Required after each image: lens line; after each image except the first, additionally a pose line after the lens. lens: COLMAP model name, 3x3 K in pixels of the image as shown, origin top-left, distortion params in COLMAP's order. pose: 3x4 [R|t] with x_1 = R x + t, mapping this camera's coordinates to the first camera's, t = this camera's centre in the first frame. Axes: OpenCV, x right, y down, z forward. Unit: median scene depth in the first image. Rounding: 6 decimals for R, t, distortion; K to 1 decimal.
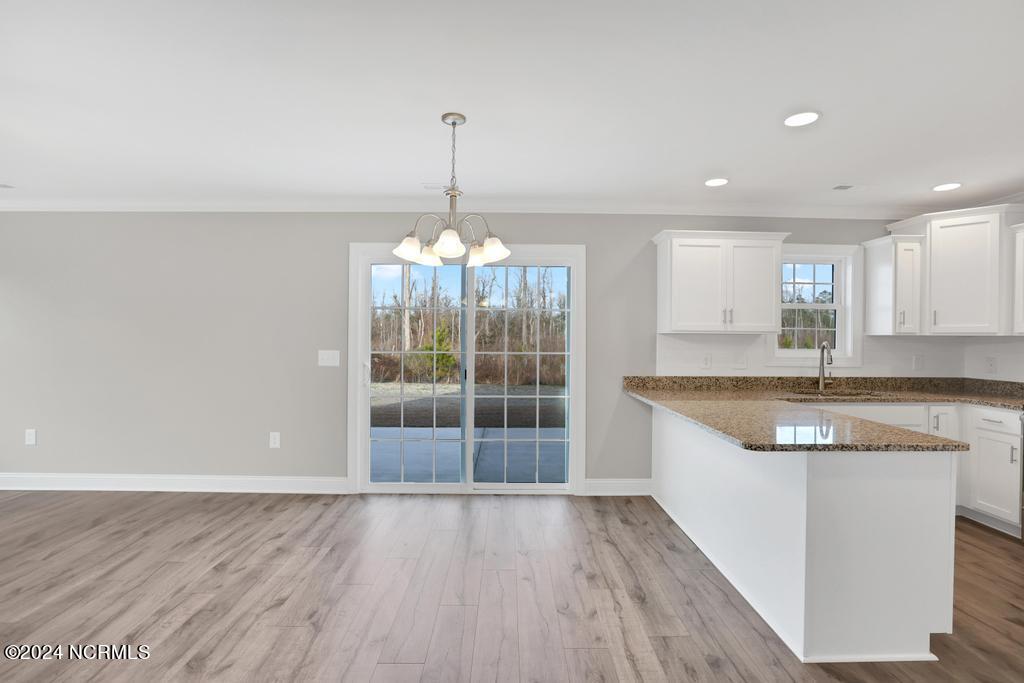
lens RADIAL K [[490.9, 0, 512.3], [0, 490.9, 339.0], [0, 0, 1]] dist [-0.041772, 0.015234]
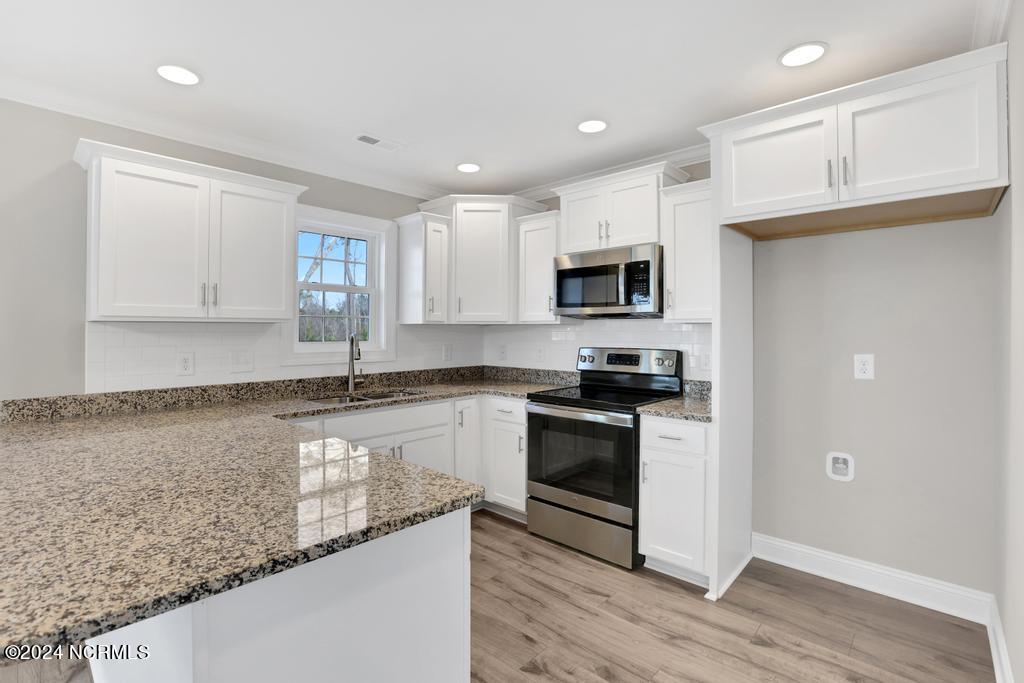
lens RADIAL K [[477.4, 0, 511.9], [0, 477.4, 329.8], [0, 0, 1]] dist [-0.024646, 0.000505]
pose [[0.689337, -0.007920, 0.724397, 0.261829], [0.007569, 0.999964, 0.003730, 0.001115], [-0.724401, 0.002912, 0.689373, 0.267762]]
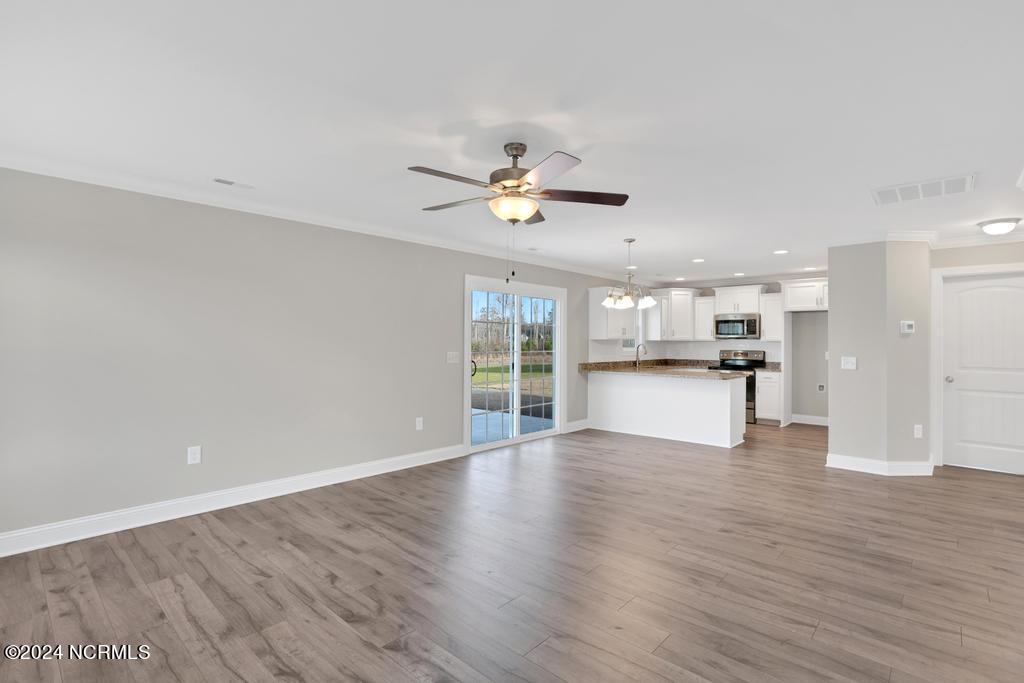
lens RADIAL K [[487.8, 0, 516.6], [0, 487.8, 337.8], [0, 0, 1]] dist [-0.031832, 0.000900]
pose [[0.679060, 0.002633, 0.734078, -1.347301], [0.002279, 0.999981, -0.005695, -0.009057], [-0.734079, 0.005540, 0.679041, -0.054050]]
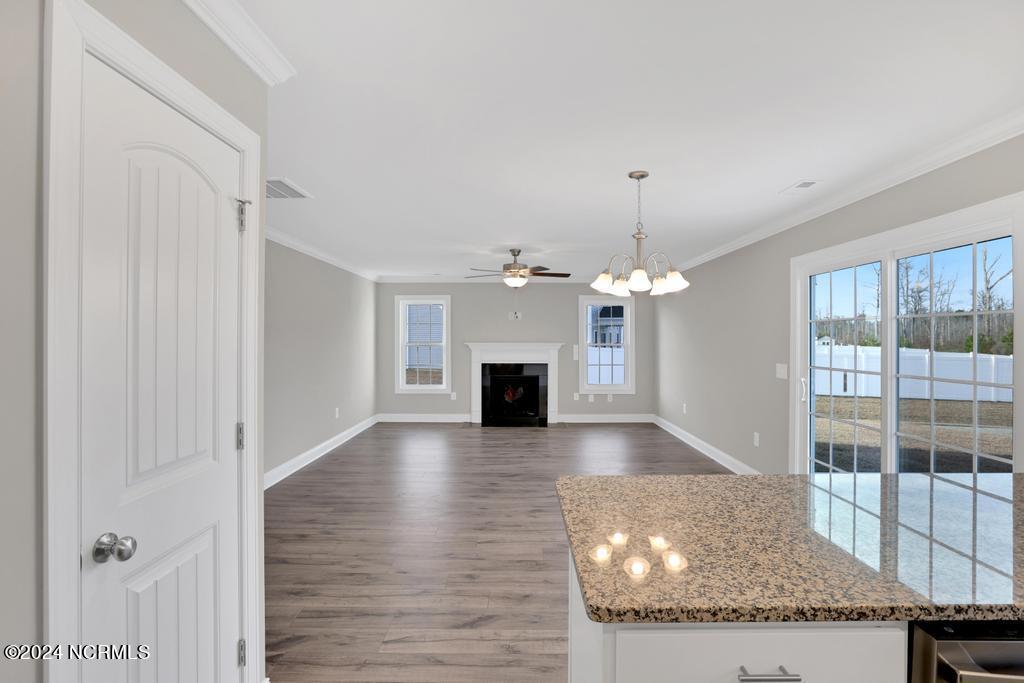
lens RADIAL K [[498.4, 0, 516.1], [0, 498.4, 334.6], [0, 0, 1]] dist [-0.059673, 0.027001]
pose [[-0.013702, -0.015155, -0.999791, 0.744038], [-0.005766, 0.999870, -0.015078, -0.022138], [0.999889, 0.005559, -0.013788, 0.476537]]
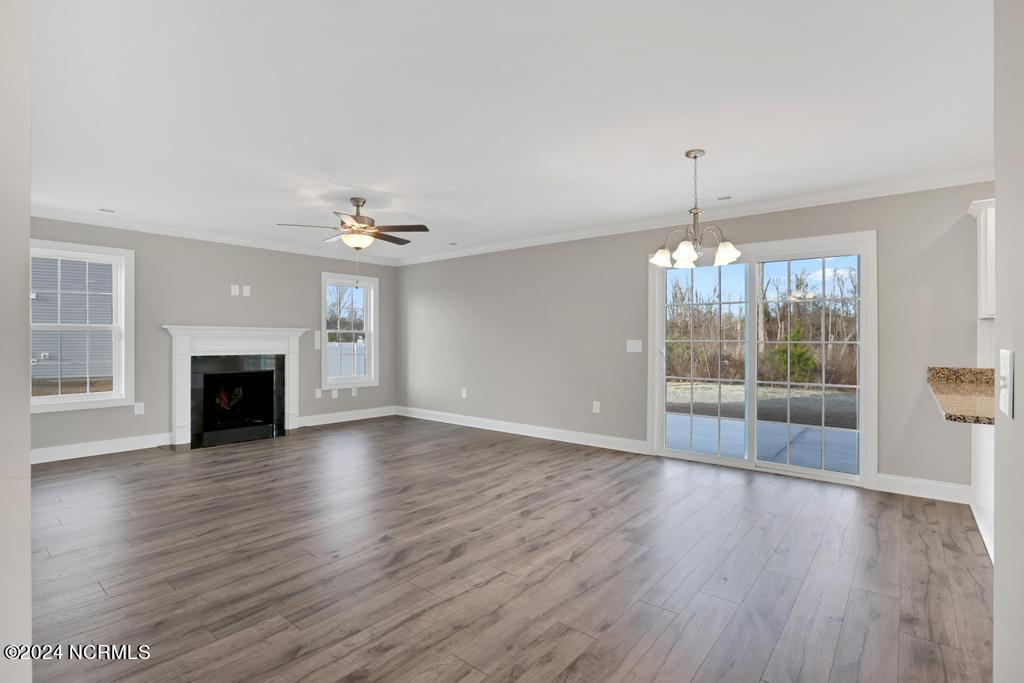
lens RADIAL K [[487.8, 0, 516.6], [0, 487.8, 337.8], [0, 0, 1]] dist [-0.031832, 0.000900]
pose [[0.766173, -0.006651, -0.642600, 0.224823], [-0.000123, 0.999945, -0.010495, 0.033207], [0.642634, 0.008120, 0.766130, -0.186634]]
